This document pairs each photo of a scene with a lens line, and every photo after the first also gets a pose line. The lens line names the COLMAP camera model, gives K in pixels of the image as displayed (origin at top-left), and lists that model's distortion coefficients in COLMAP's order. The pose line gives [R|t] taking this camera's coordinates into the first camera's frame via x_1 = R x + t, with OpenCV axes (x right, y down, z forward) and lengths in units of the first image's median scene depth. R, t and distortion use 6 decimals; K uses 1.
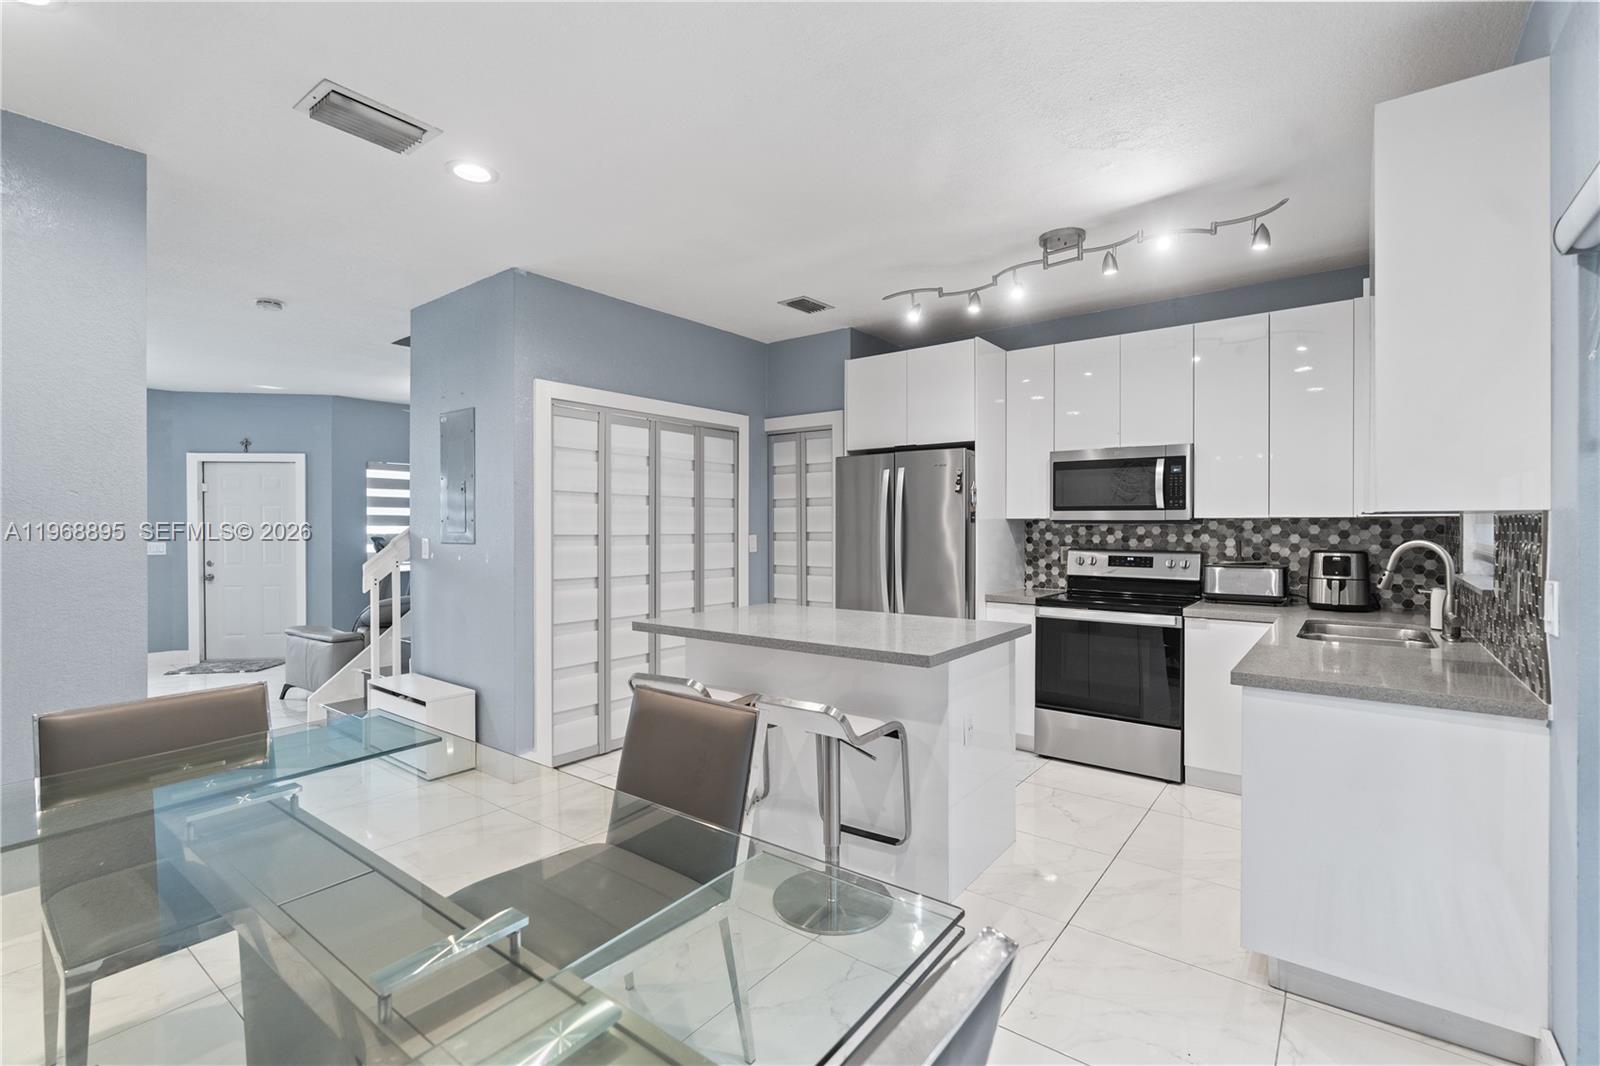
lens RADIAL K [[730.0, 0, 813.3], [0, 730.0, 532.2], [0, 0, 1]] dist [-0.003981, 0.001161]
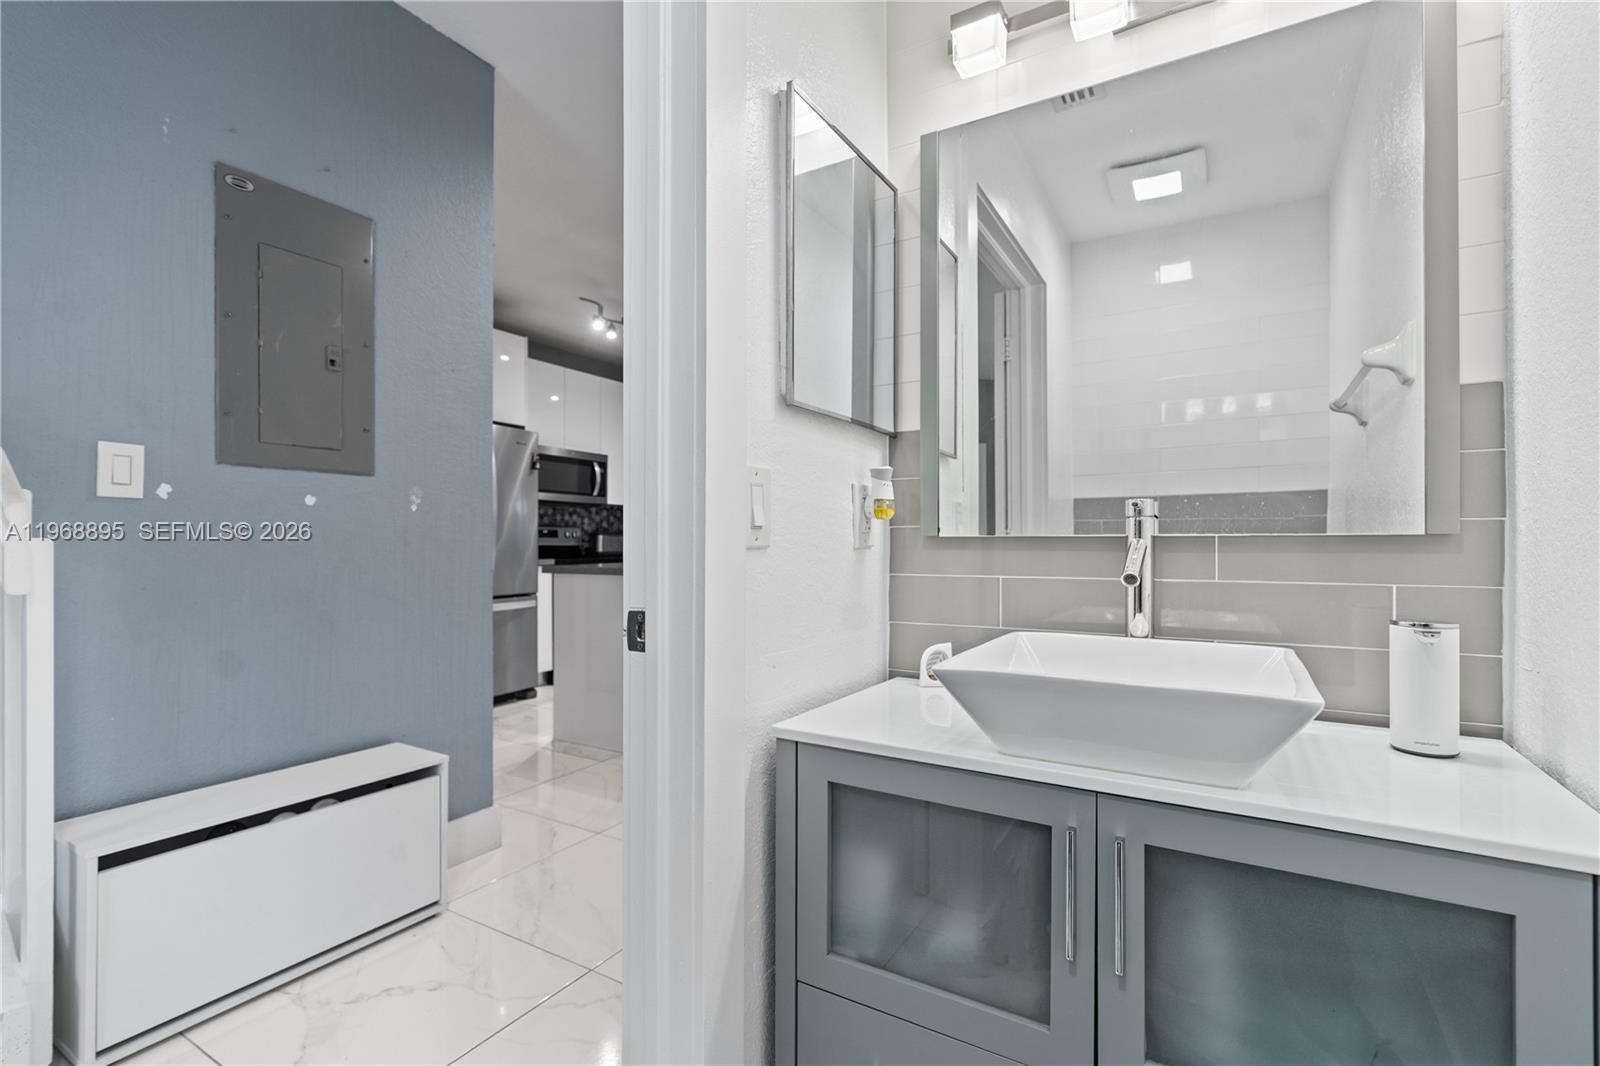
lens RADIAL K [[730.0, 0, 803.0], [0, 730.0, 537.3], [0, 0, 1]] dist [-0.003981, 0.001161]
pose [[-0.097885, 0.005119, 0.995185, -0.998890], [0.008935, 0.999951, -0.004265, 0.059978], [-0.995158, 0.008475, -0.097926, 0.691767]]
